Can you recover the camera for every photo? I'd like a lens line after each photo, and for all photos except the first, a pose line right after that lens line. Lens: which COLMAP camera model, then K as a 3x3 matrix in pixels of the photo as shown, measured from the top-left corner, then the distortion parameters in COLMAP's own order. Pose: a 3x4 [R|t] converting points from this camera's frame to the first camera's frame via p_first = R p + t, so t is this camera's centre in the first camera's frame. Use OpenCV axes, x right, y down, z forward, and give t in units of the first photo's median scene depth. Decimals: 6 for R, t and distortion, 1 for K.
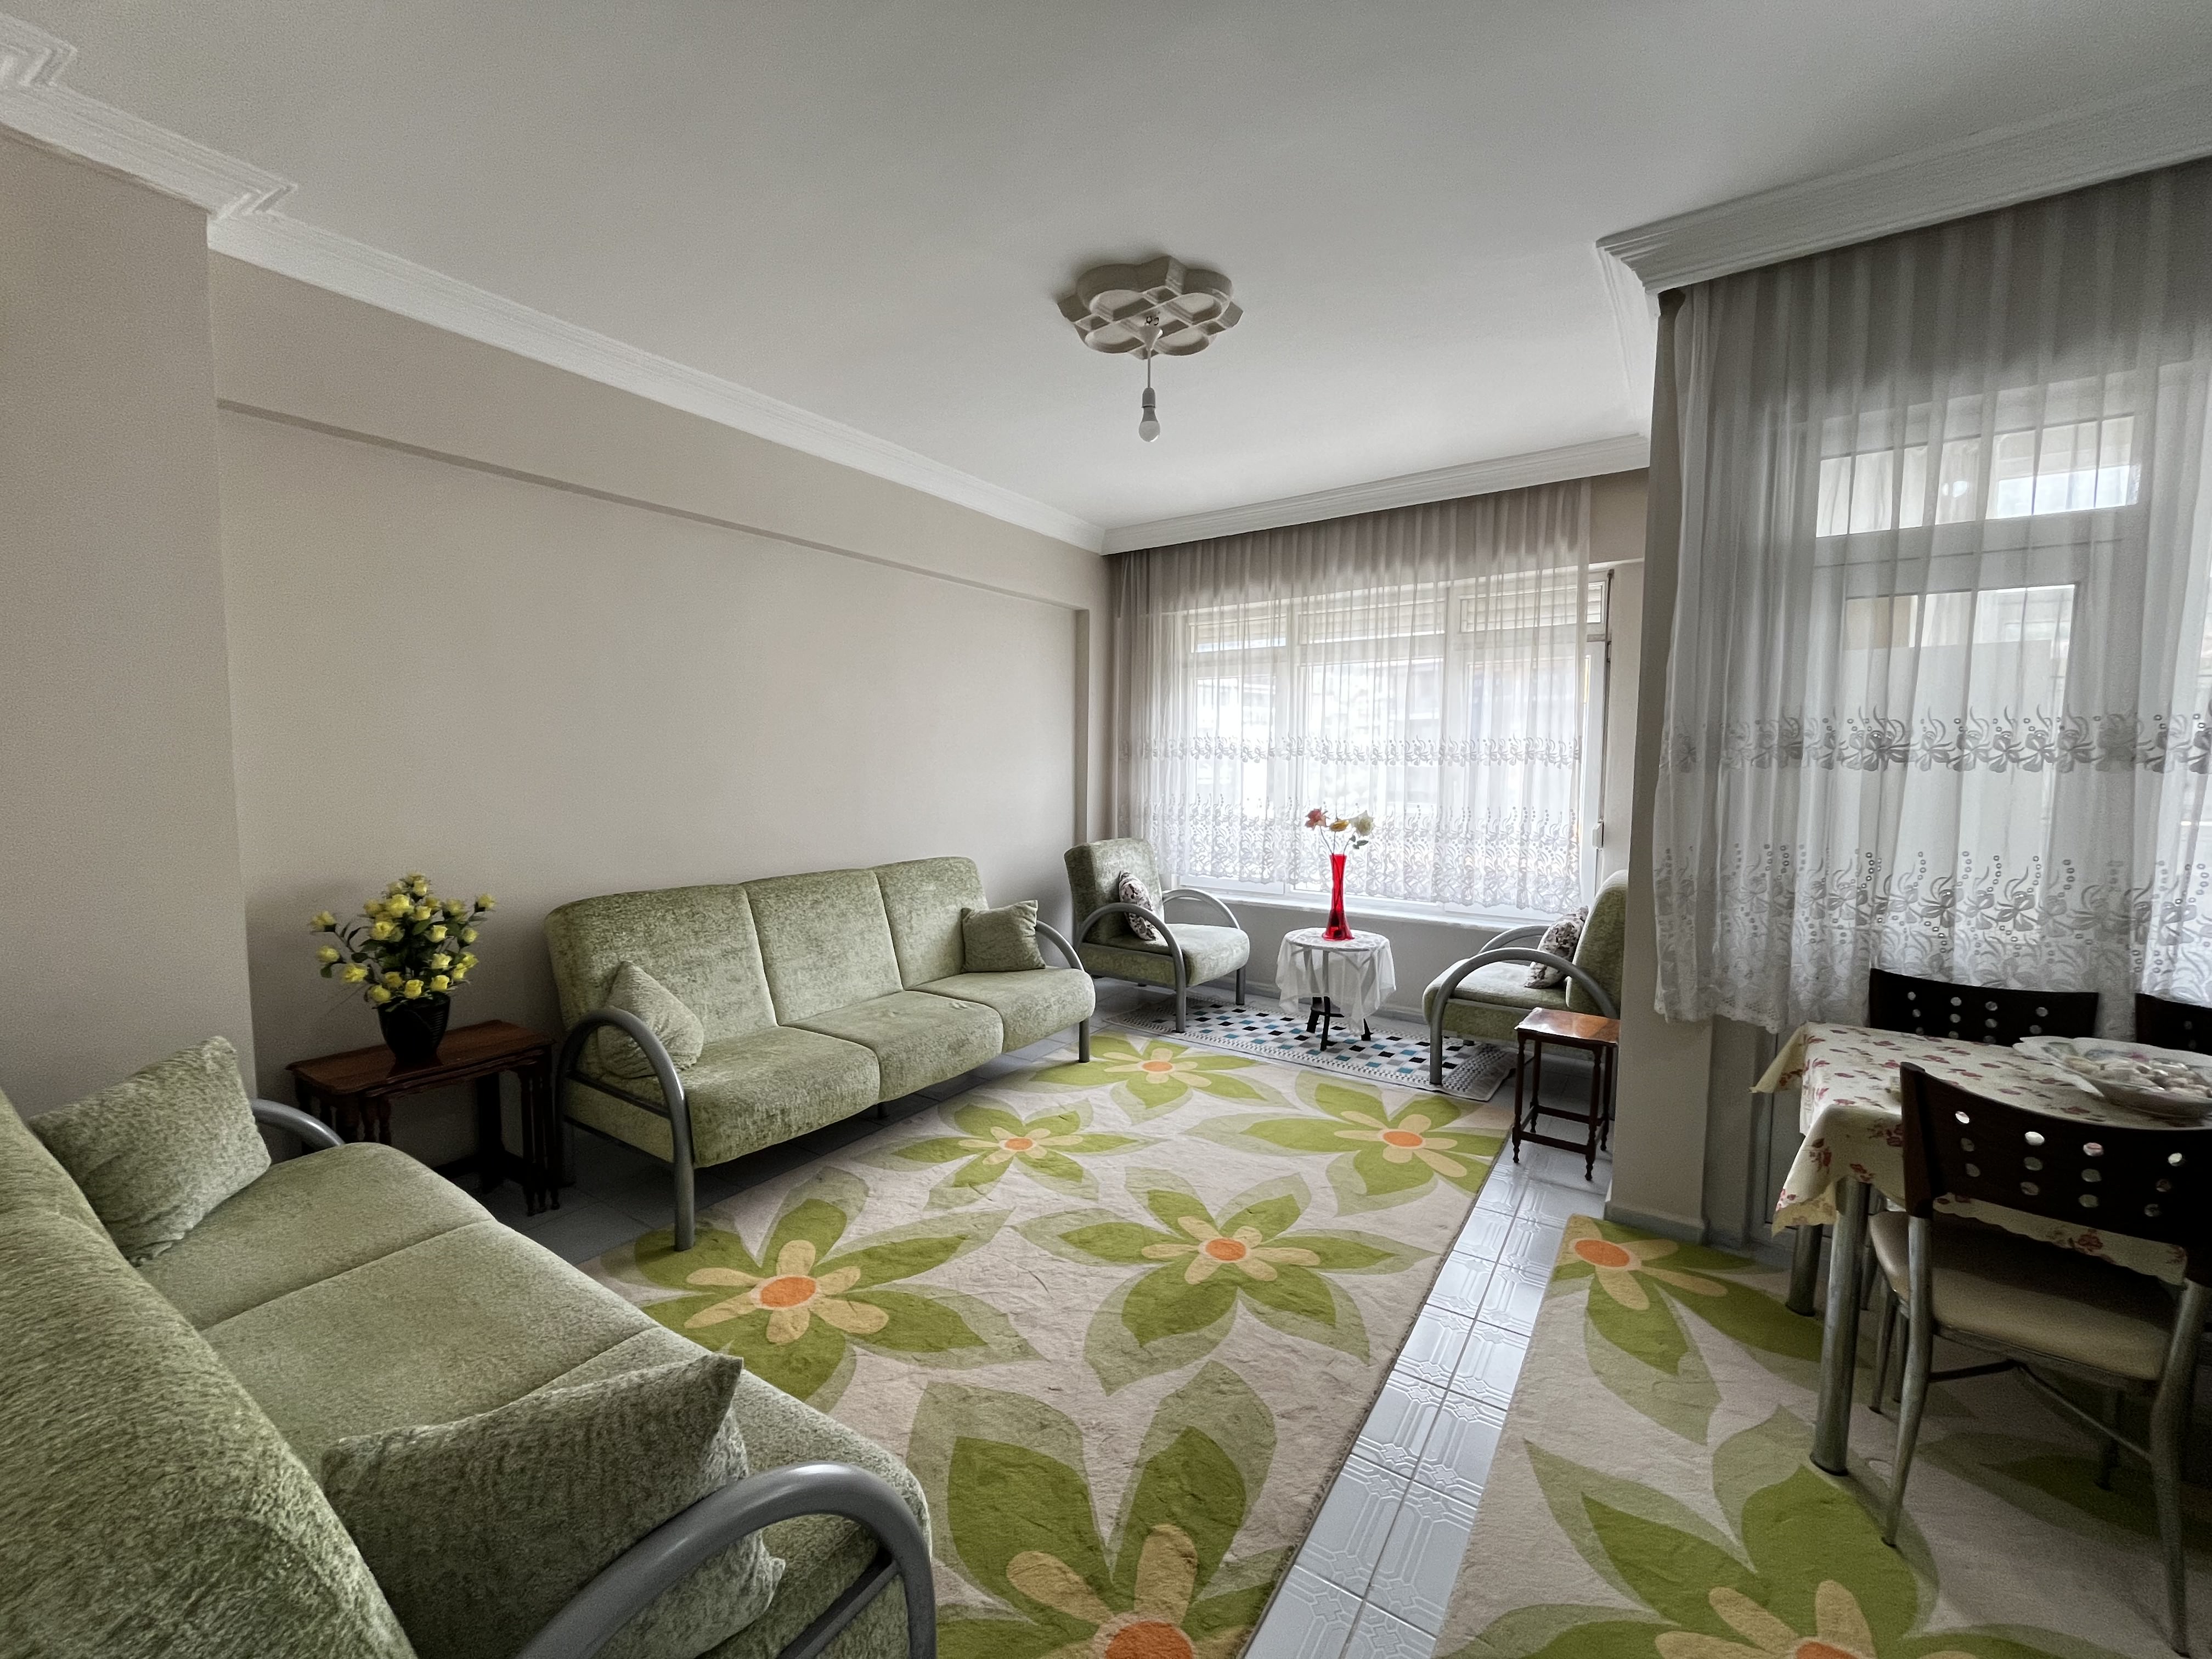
lens RADIAL K [[902.3, 0, 1102.5], [0, 902.3, 828.2], [0, 0, 1]] dist [-0.002556, 0.000088]
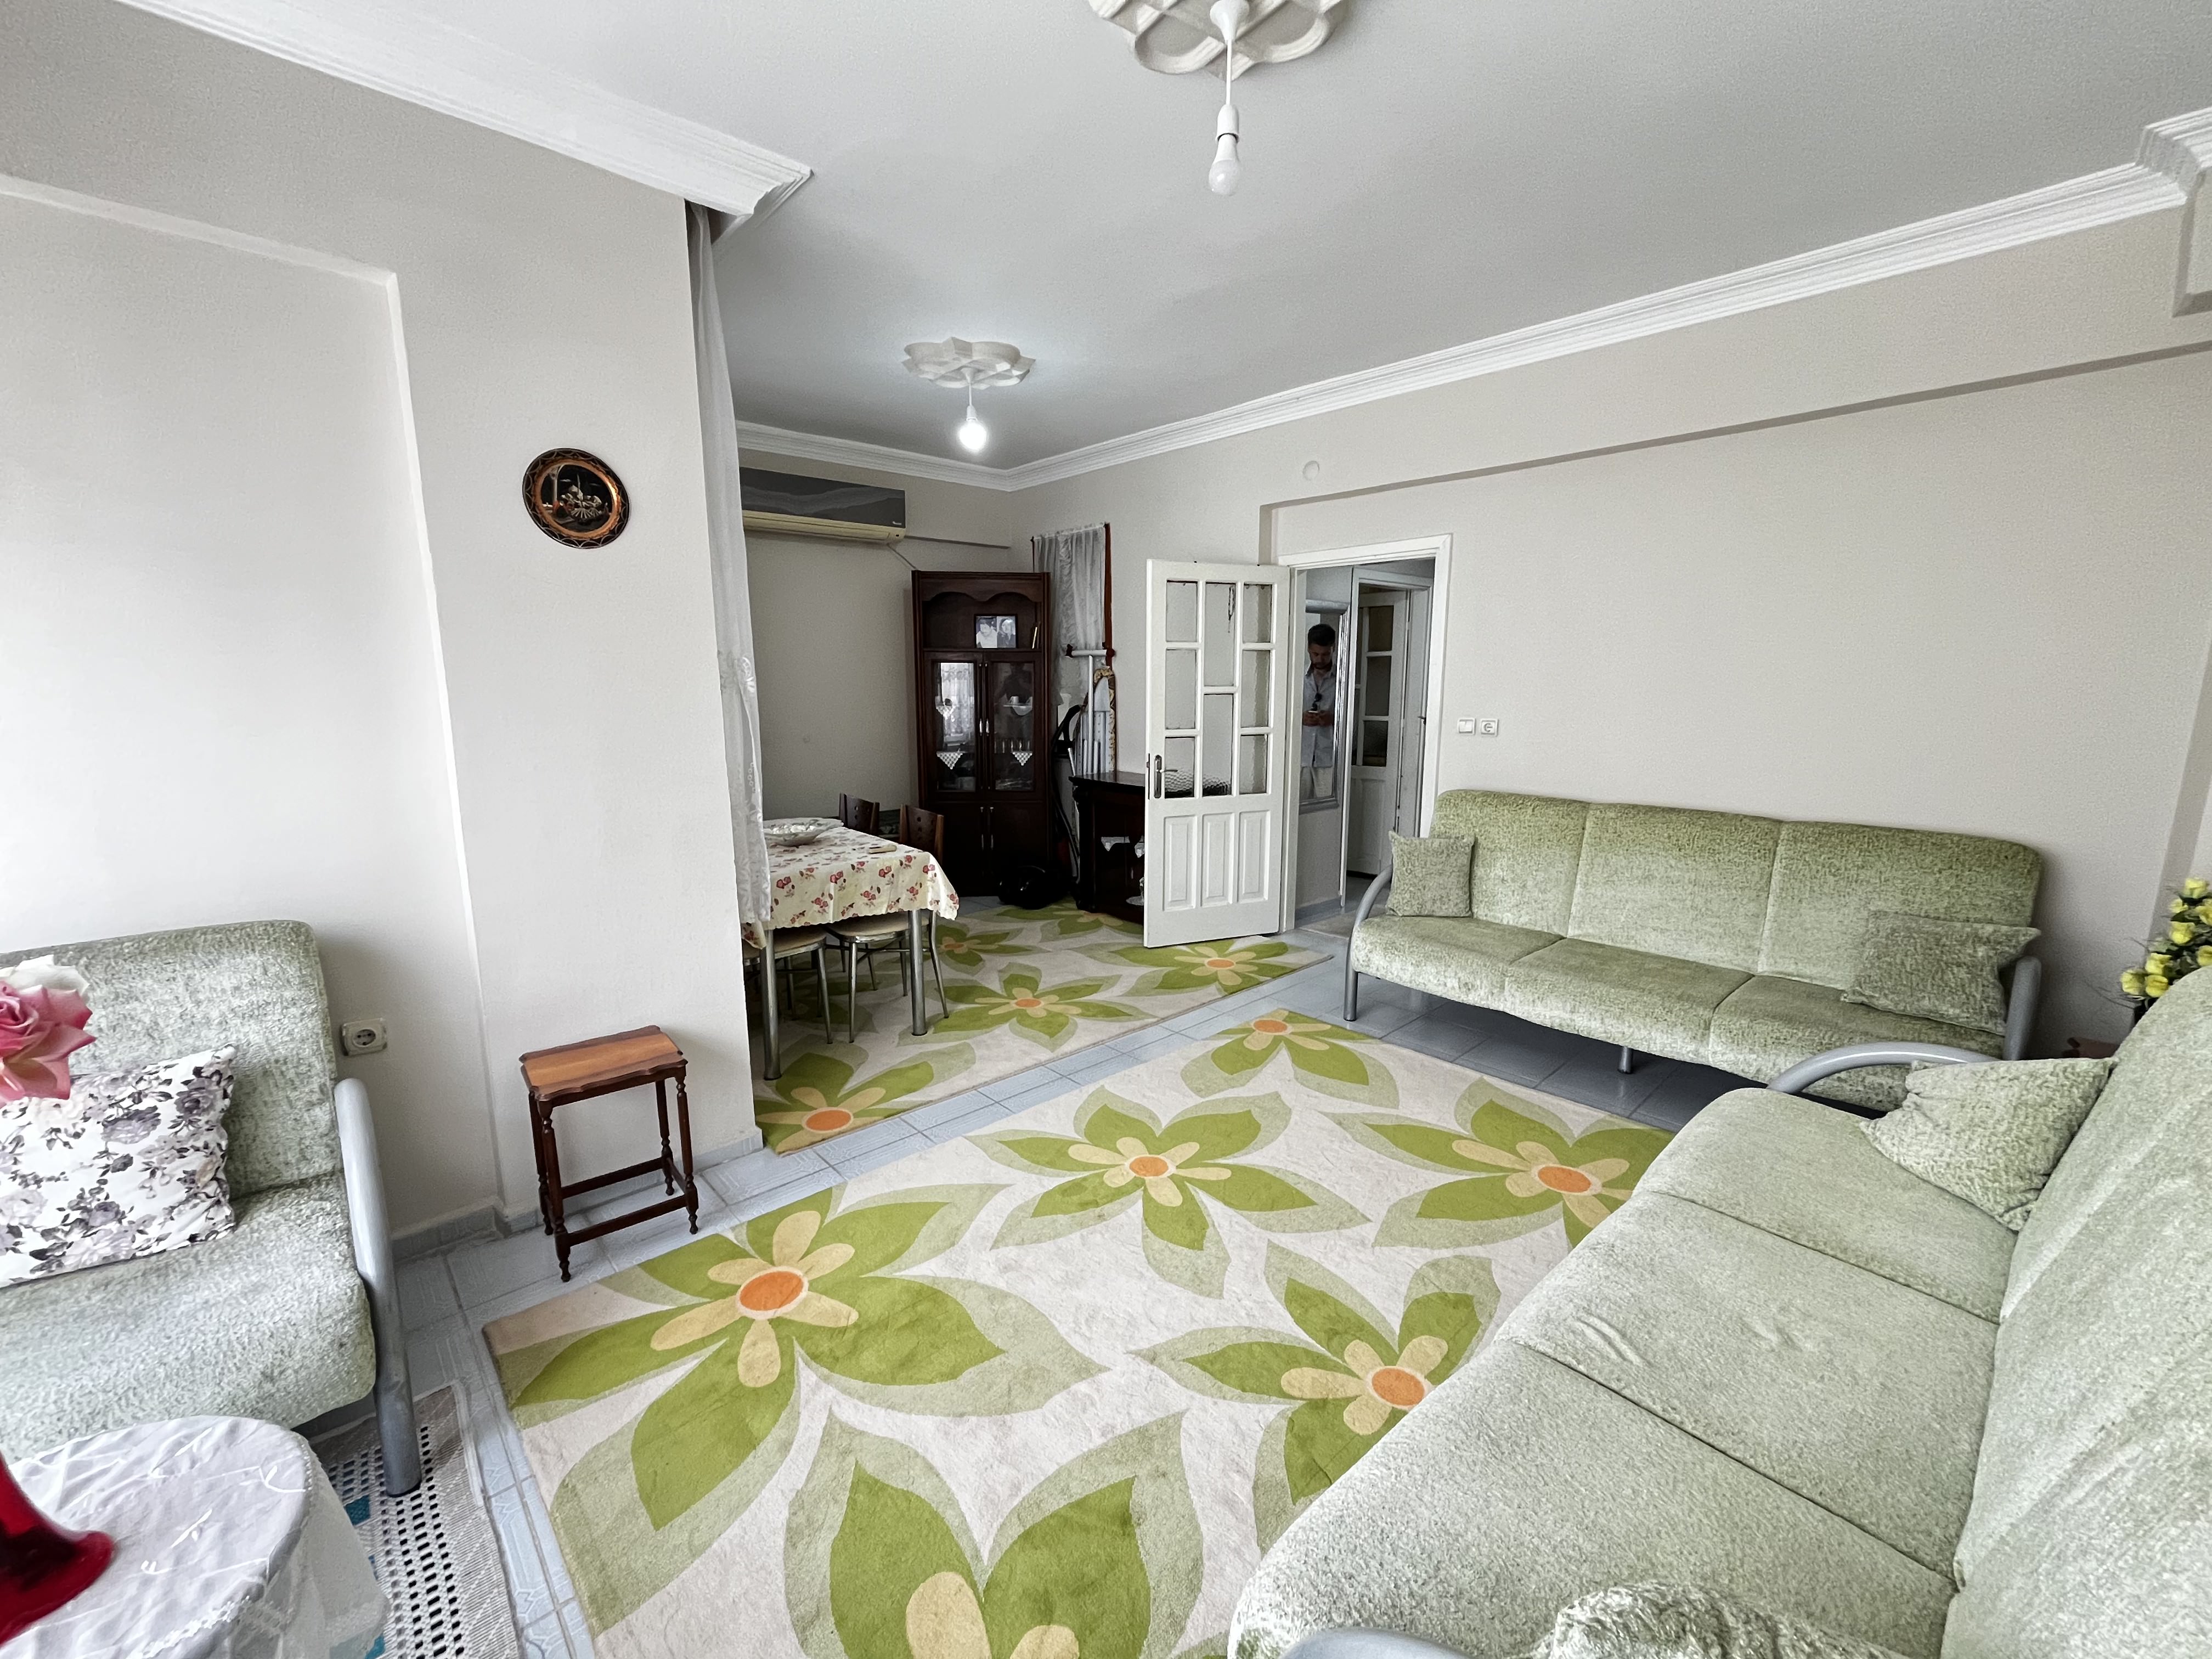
lens RADIAL K [[902.3, 0, 1109.6], [0, 902.3, 822.3], [0, 0, 1]] dist [-0.002556, 0.000088]
pose [[-0.971680, -0.040409, 0.232818, -0.034223], [0.016246, 0.971514, 0.236424, -0.124998], [-0.235740, 0.233511, -0.943345, 1.486568]]
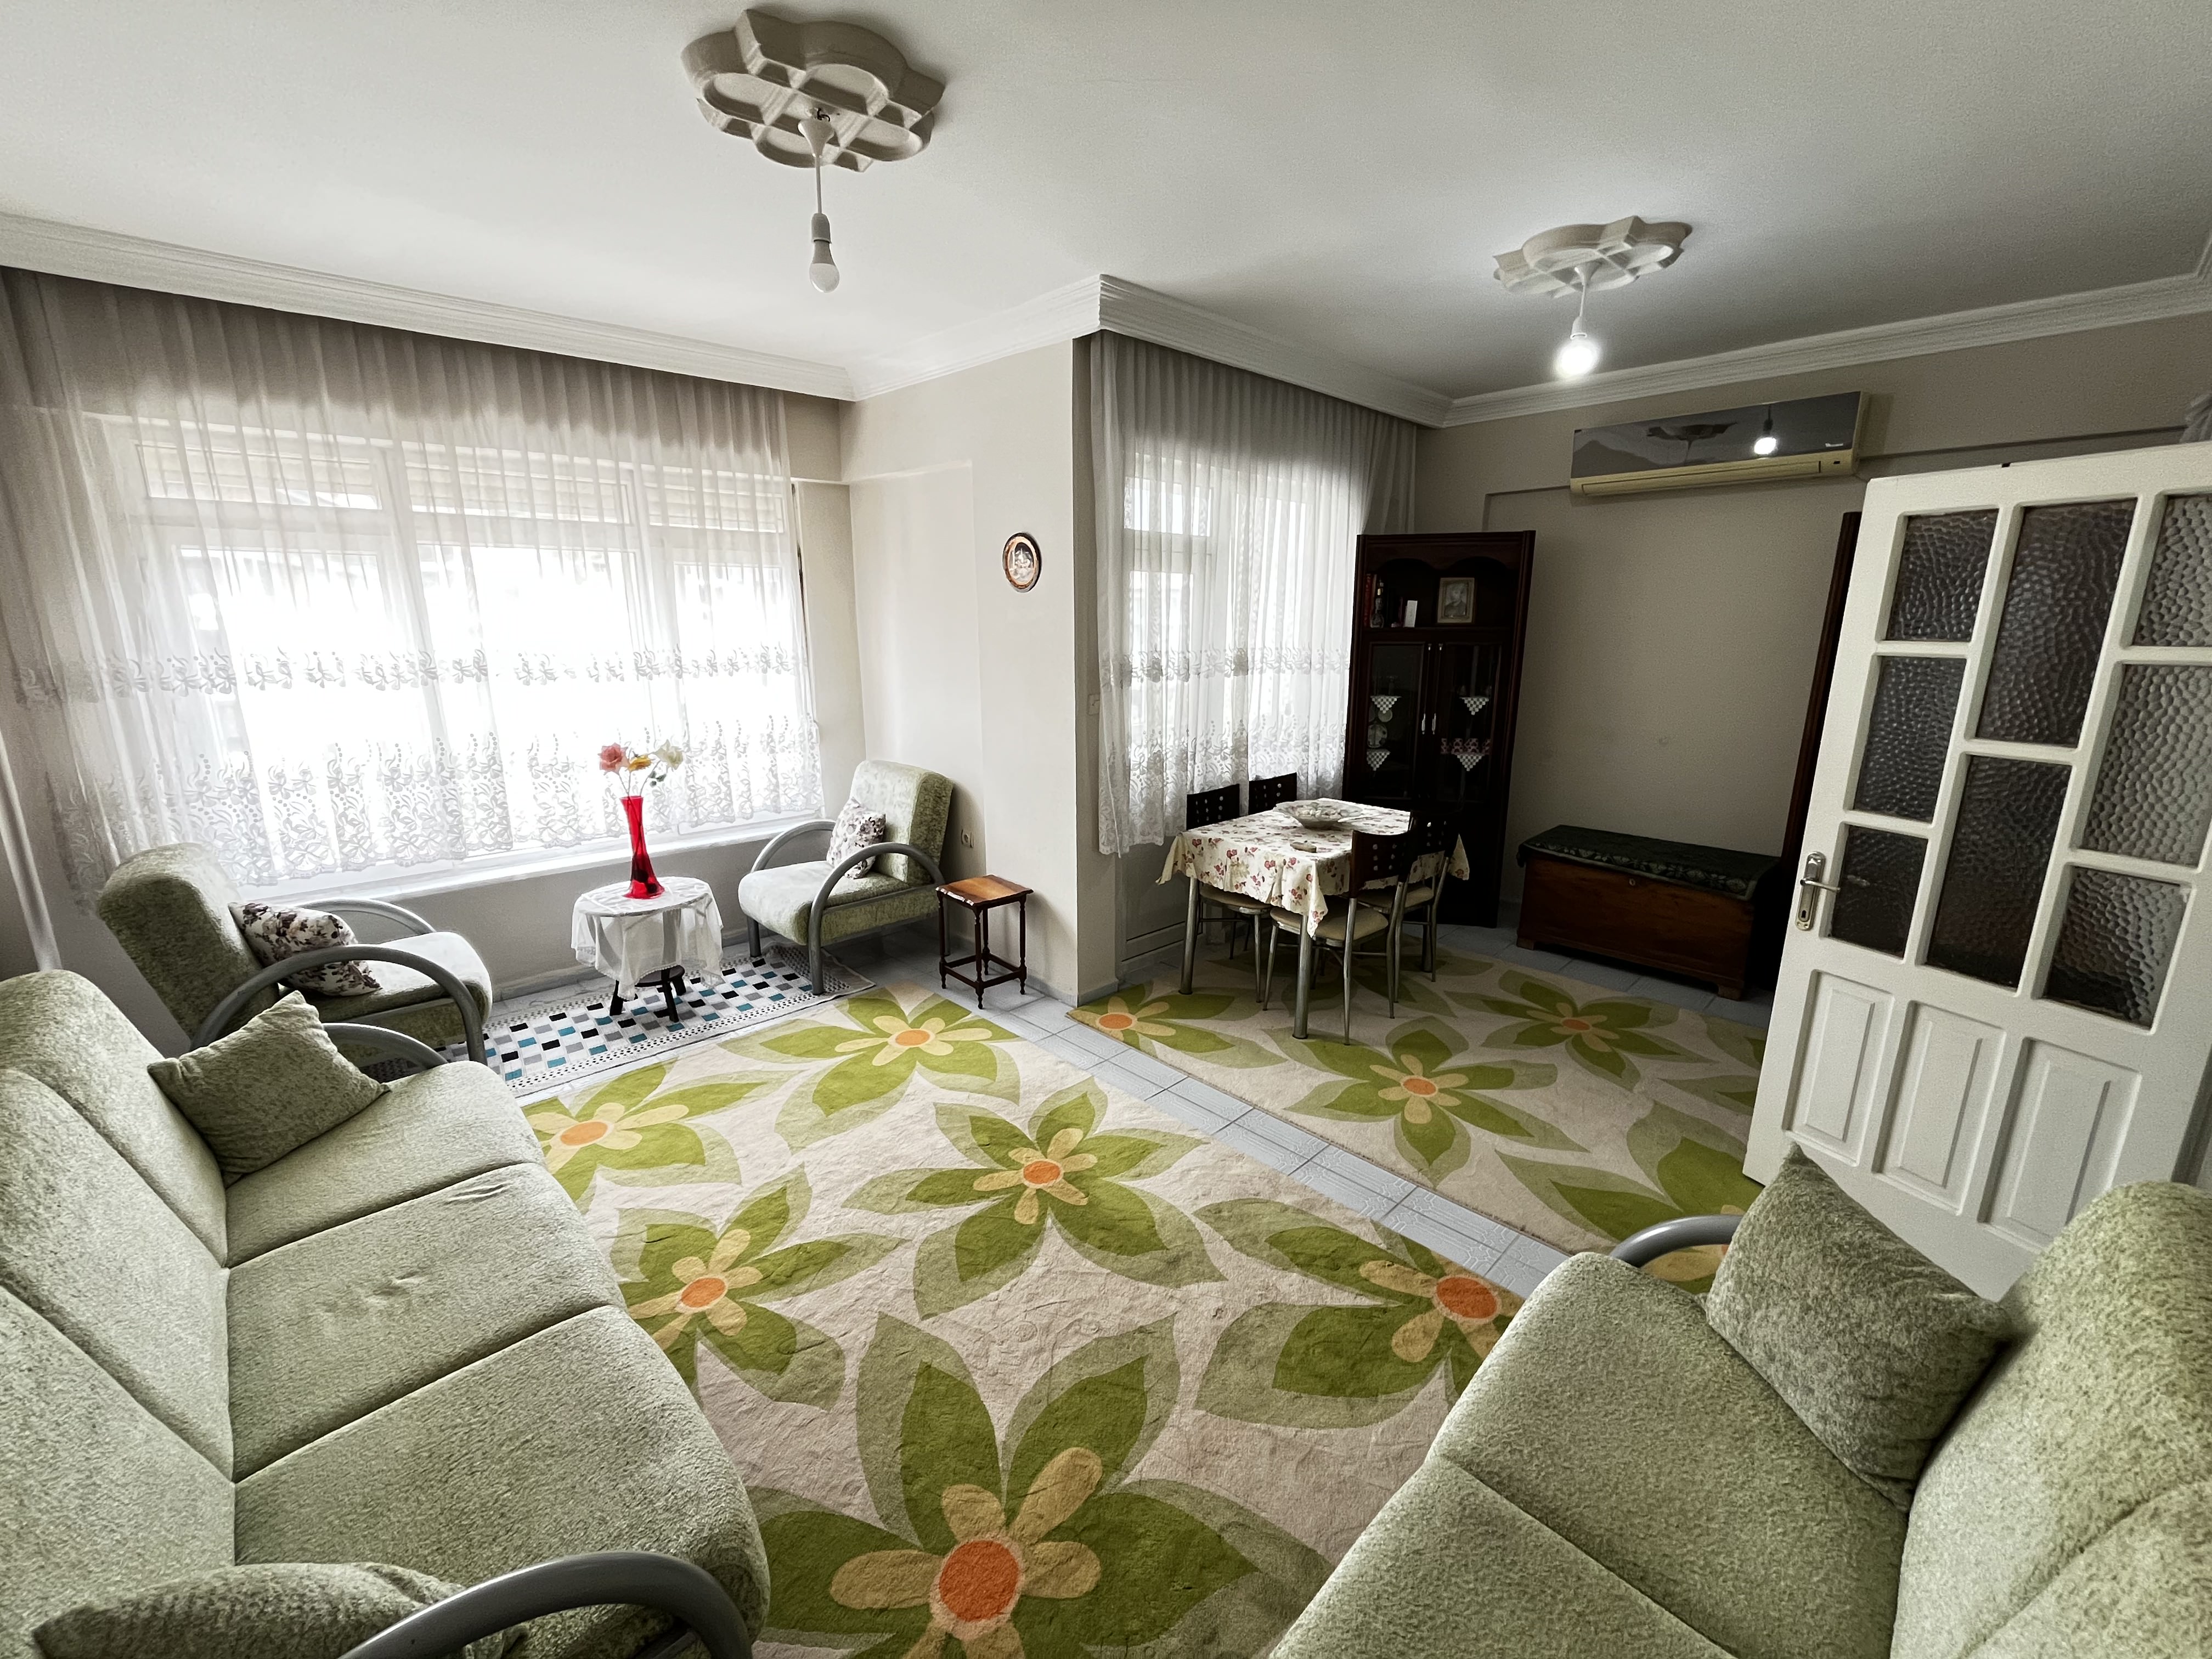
lens RADIAL K [[902.3, 0, 1107.4], [0, 902.3, 828.3], [0, 0, 1]] dist [-0.002556, 0.000088]
pose [[0.201313, -0.231936, 0.951672, -0.605899], [0.076186, 0.972327, 0.220854, -0.125863], [-0.976560, 0.028043, 0.213412, 0.537624]]
